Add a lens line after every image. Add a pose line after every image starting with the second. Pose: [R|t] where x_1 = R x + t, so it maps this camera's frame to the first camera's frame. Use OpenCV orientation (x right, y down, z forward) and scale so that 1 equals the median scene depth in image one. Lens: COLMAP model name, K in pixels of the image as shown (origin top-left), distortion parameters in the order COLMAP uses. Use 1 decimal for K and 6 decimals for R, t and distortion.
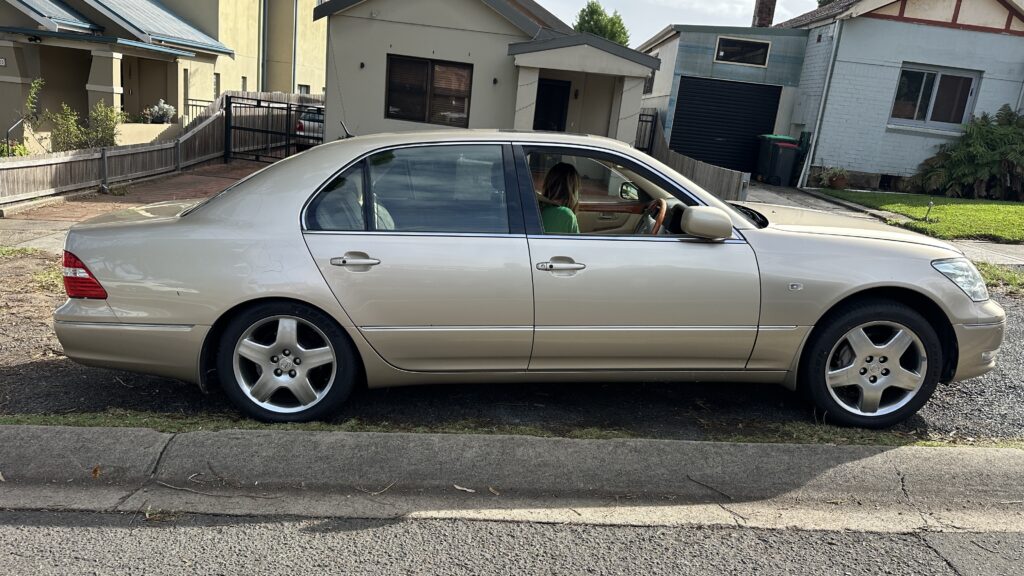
lens RADIAL K [[709.3, 0, 493.9], [0, 709.3, 290.4], [0, 0, 1]] dist [0.004397, -0.035917]
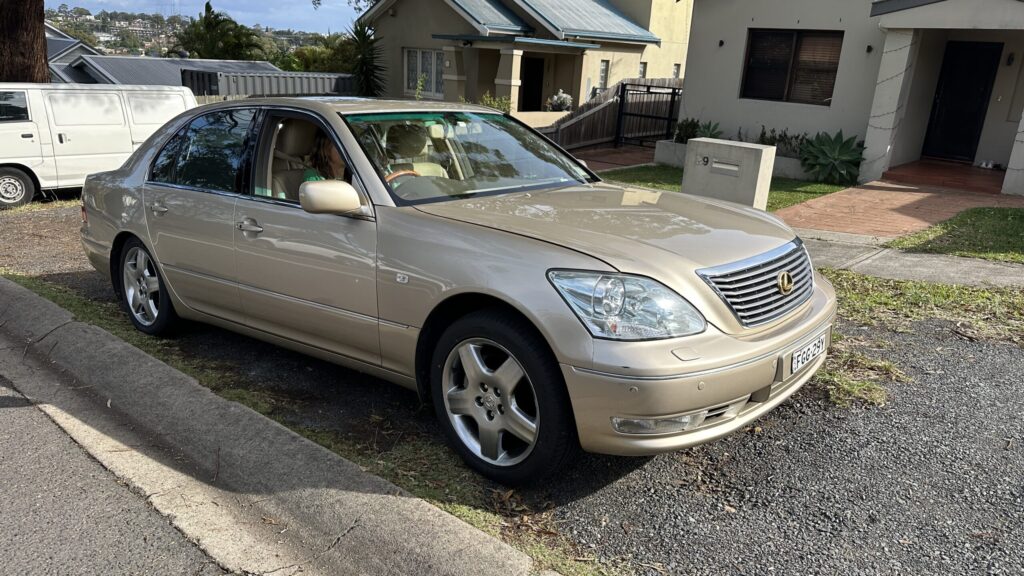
lens RADIAL K [[709.3, 0, 493.9], [0, 709.3, 290.4], [0, 0, 1]] dist [0.004397, -0.035917]
pose [[0.763160, 0.132516, -0.632476, 0.215780], [-0.123539, 0.990615, 0.058488, -0.010266], [0.634291, 0.033500, 0.772369, 0.091870]]
